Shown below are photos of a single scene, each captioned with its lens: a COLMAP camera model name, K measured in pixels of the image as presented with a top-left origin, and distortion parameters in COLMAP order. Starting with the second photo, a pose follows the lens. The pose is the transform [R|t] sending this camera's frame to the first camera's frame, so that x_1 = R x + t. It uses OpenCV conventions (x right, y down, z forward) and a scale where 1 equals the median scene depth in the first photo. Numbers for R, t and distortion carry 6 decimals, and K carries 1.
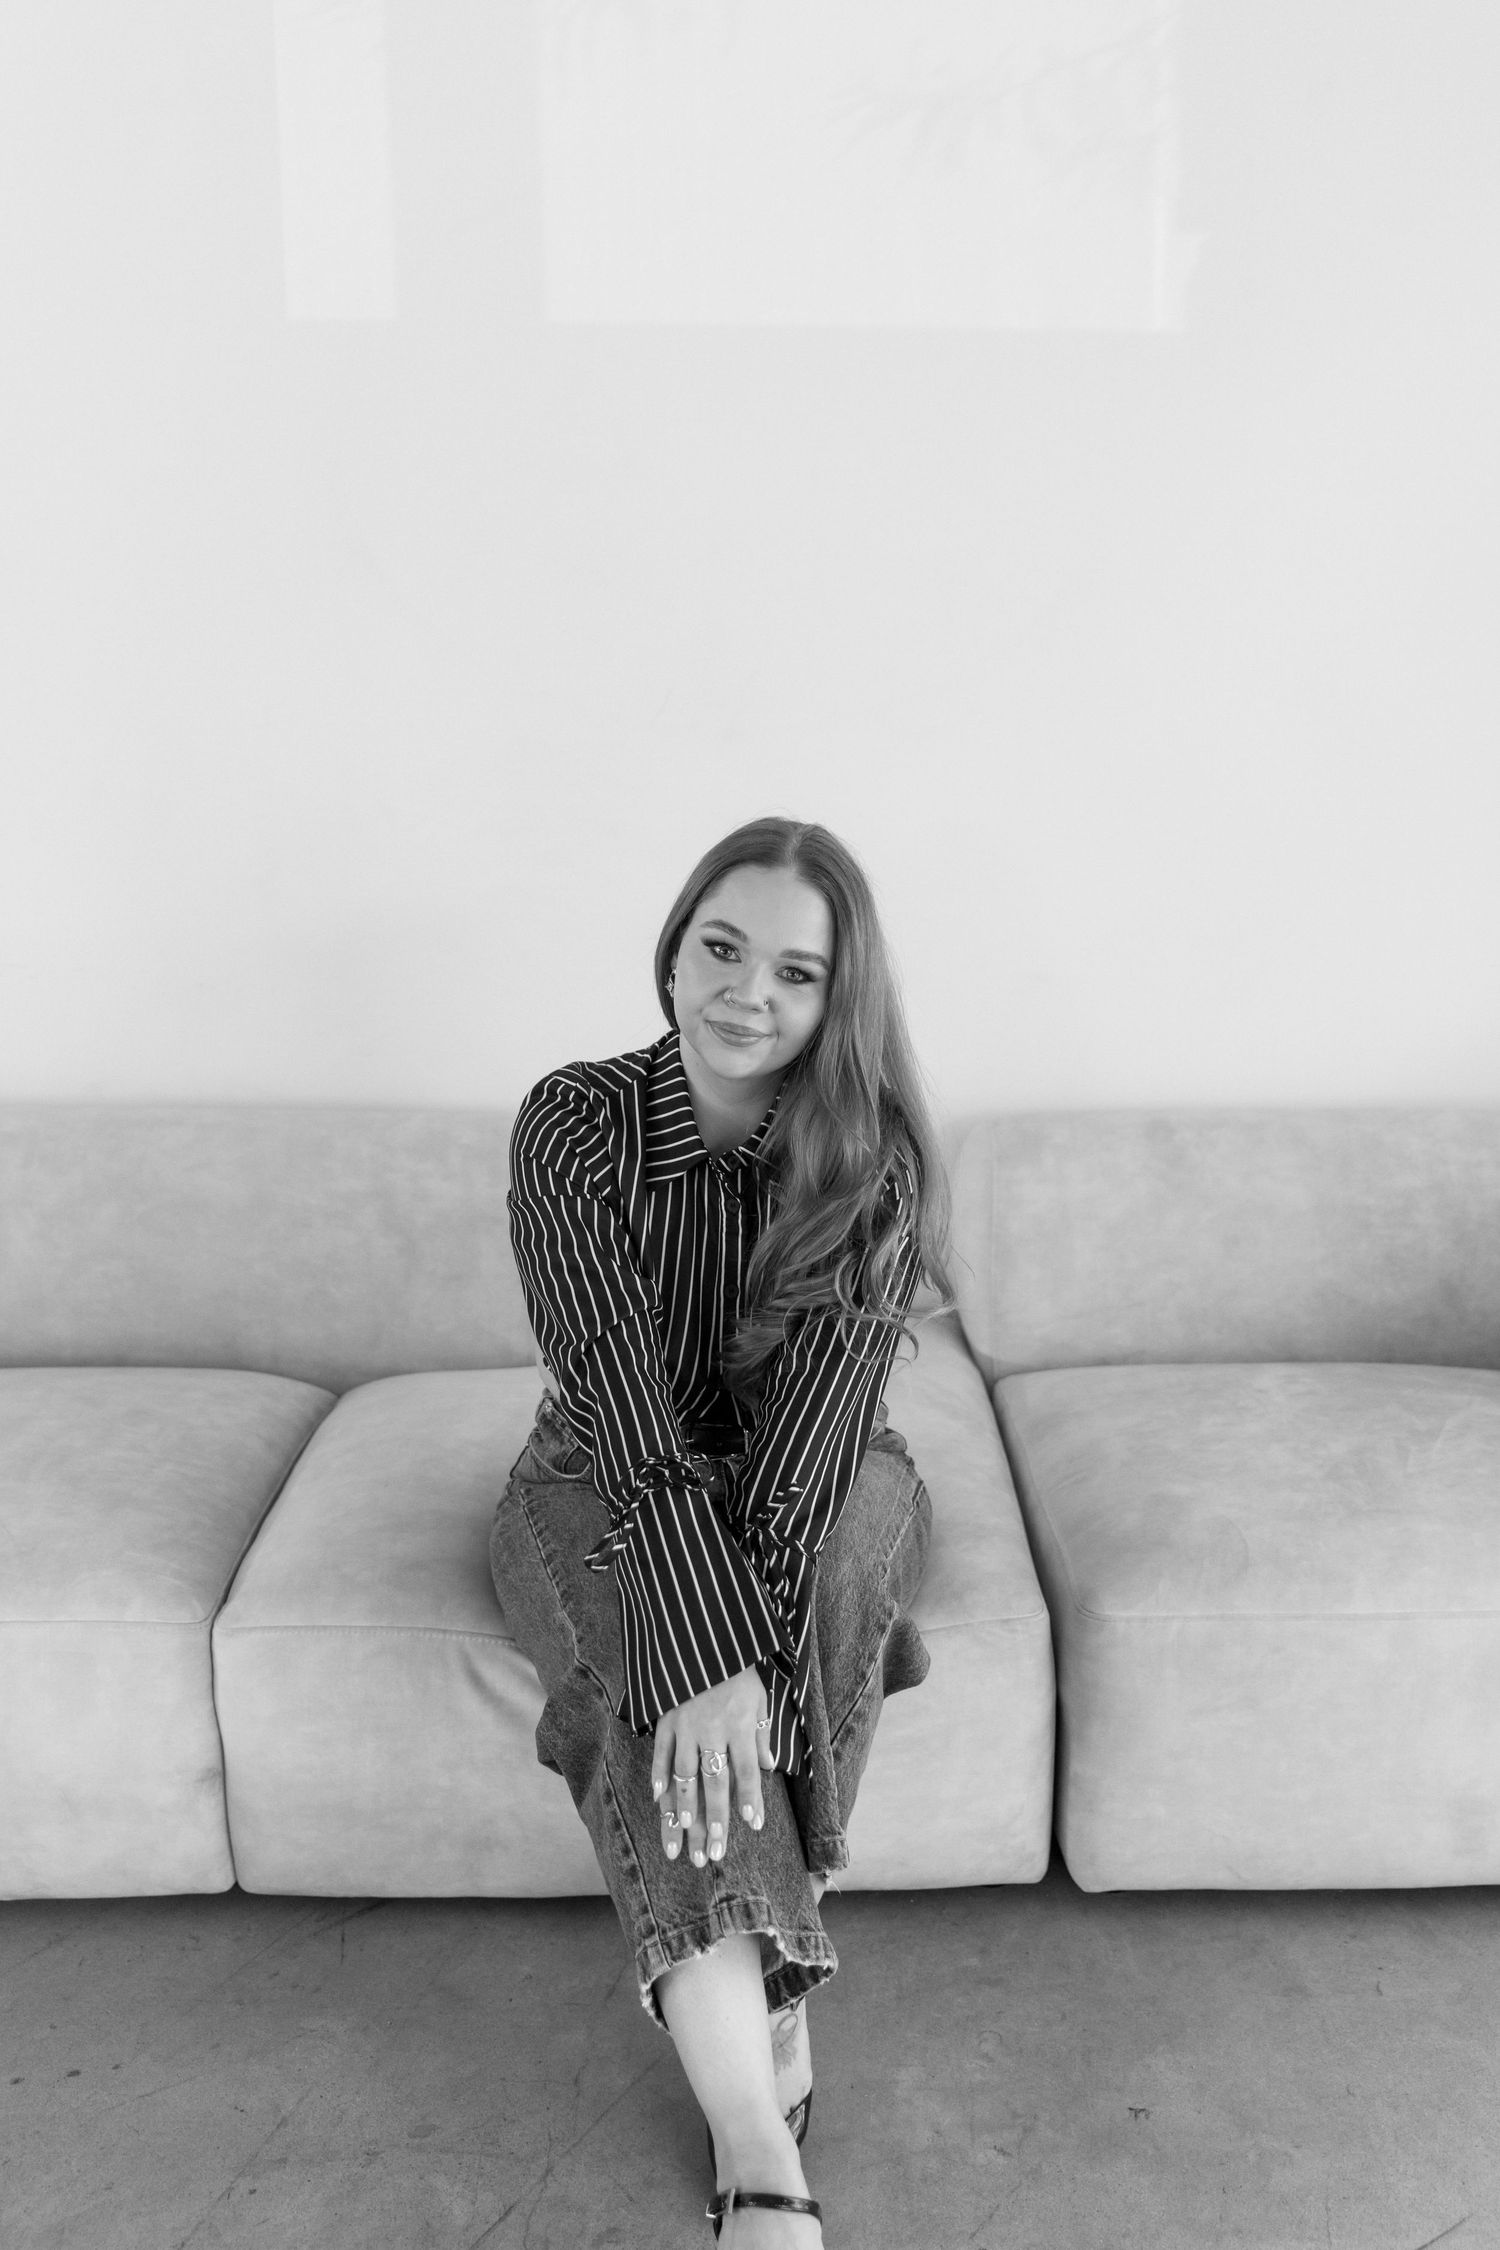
lens RADIAL K [[2051.3, 0, 764.0], [0, 2051.3, 1115.8], [0, 0, 1]] dist [-0.003965, 0.000000]
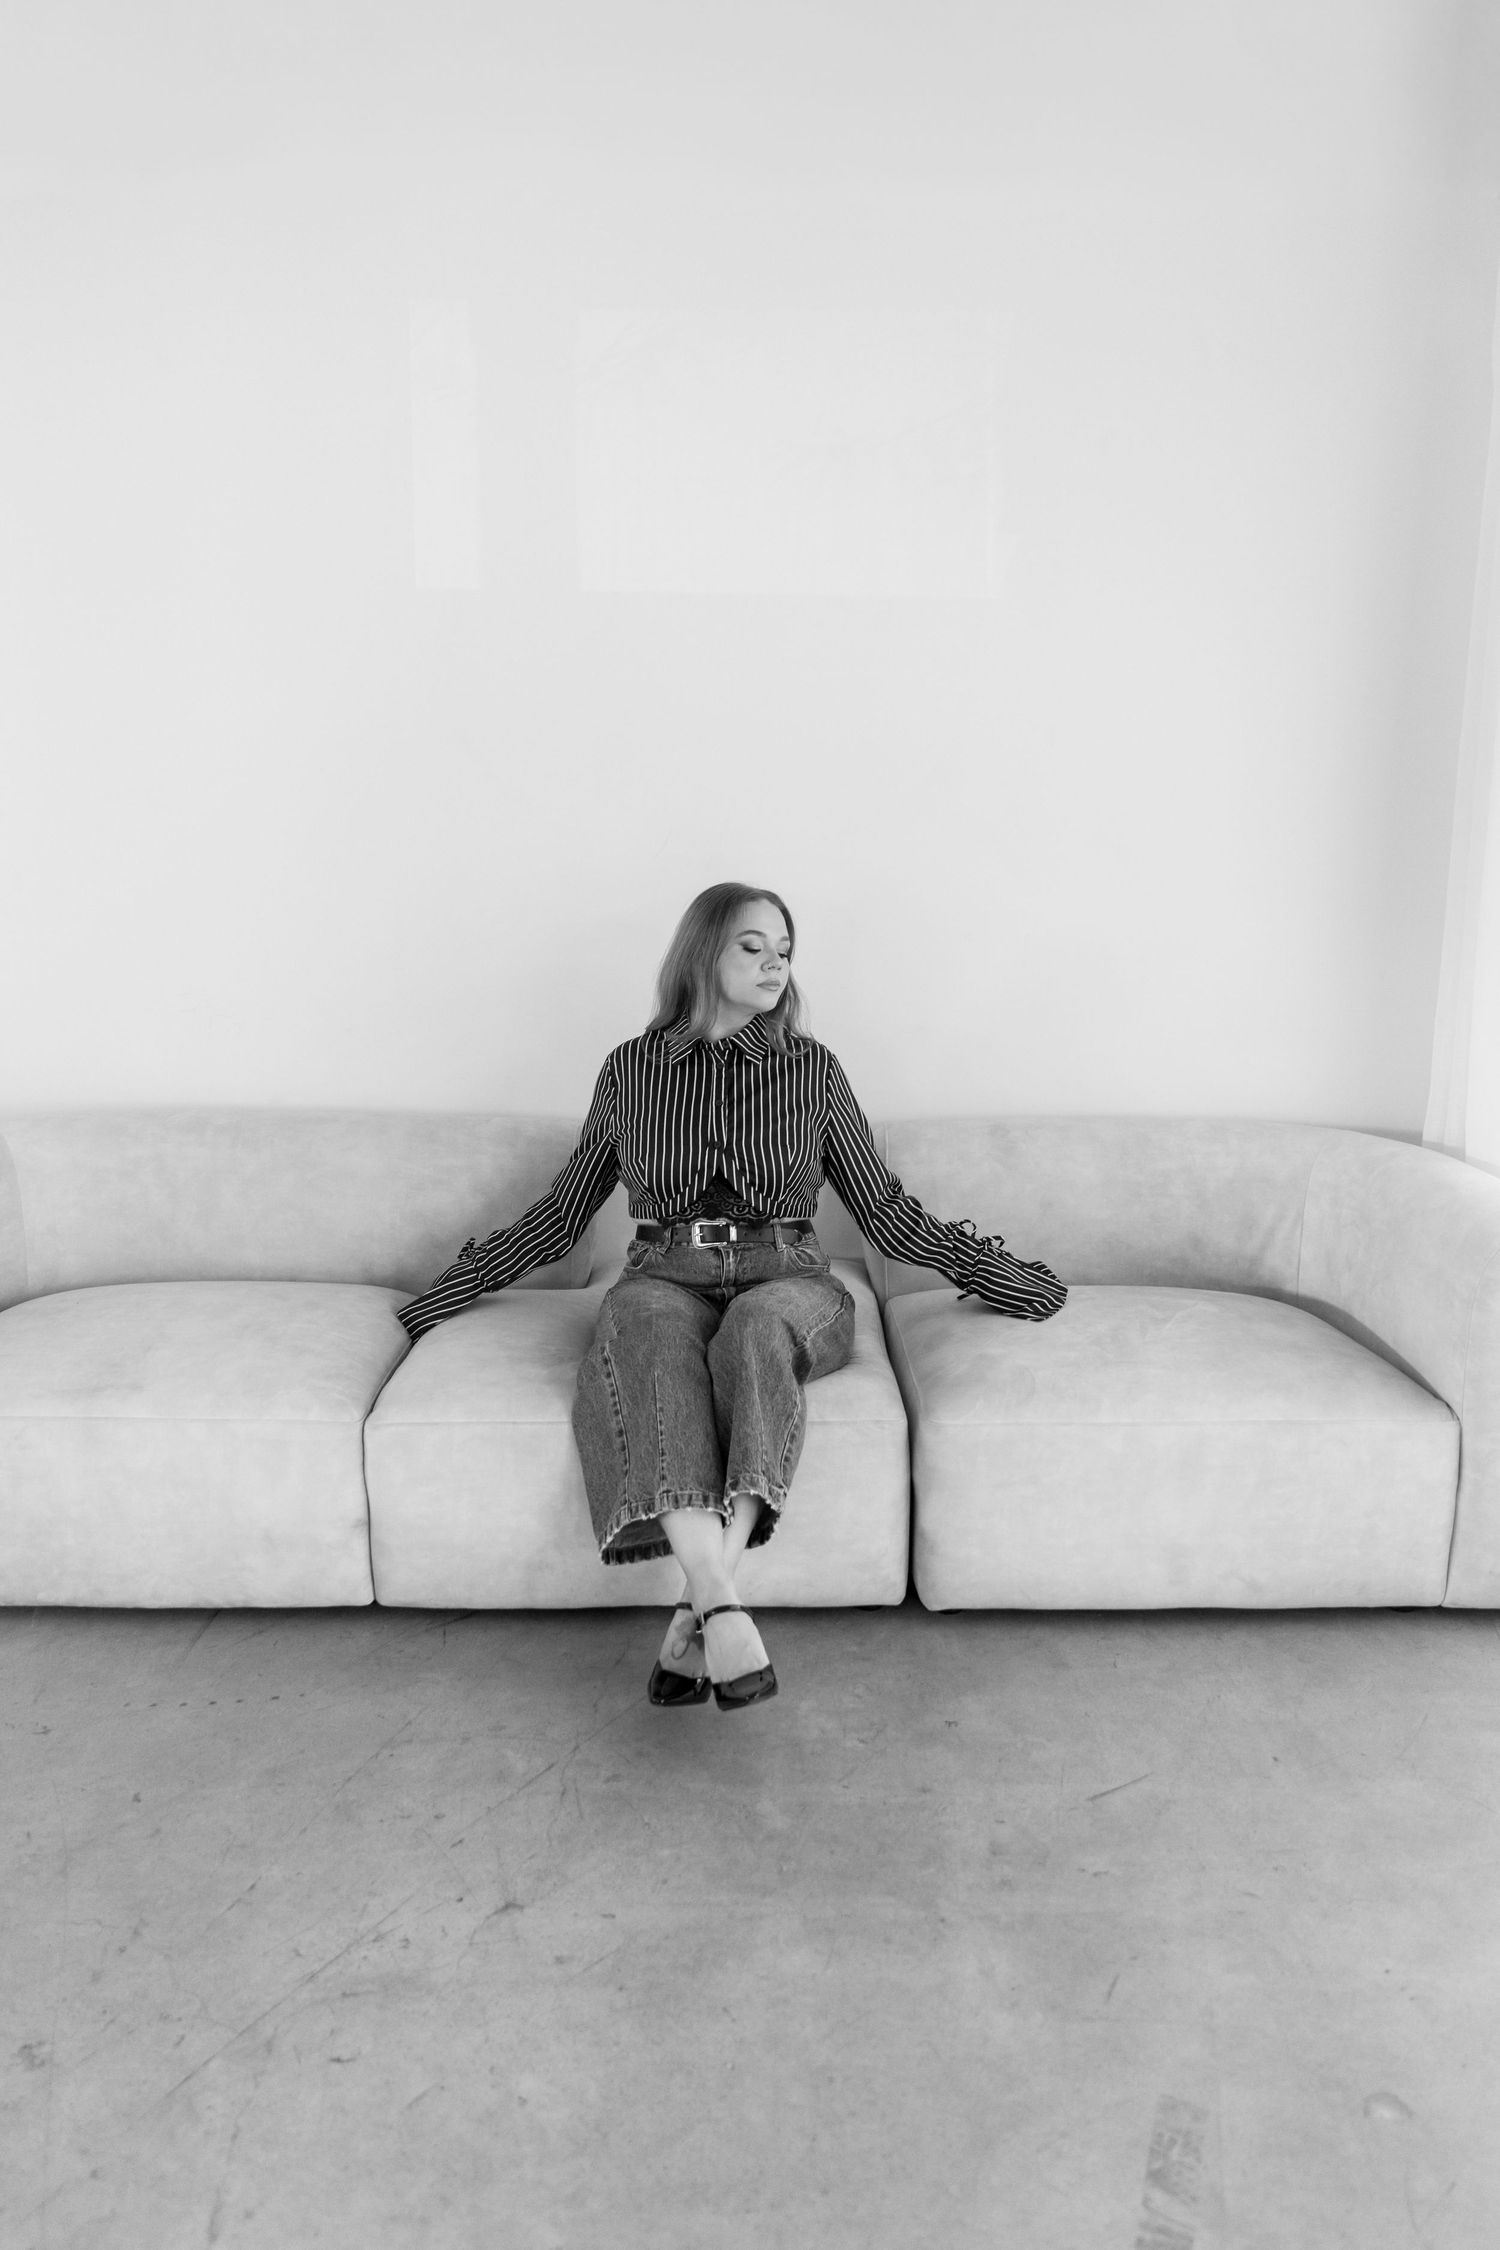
lens RADIAL K [[1635.4, 0, 735.7], [0, 1635.4, 1134.6], [0, 0, 1]] dist [-0.000002, 0.000661]
pose [[0.999866, 0.008897, -0.013751, 0.026469], [-0.009324, 0.999466, -0.031315, 0.065242], [0.013465, 0.031439, 0.999415, -0.236989]]
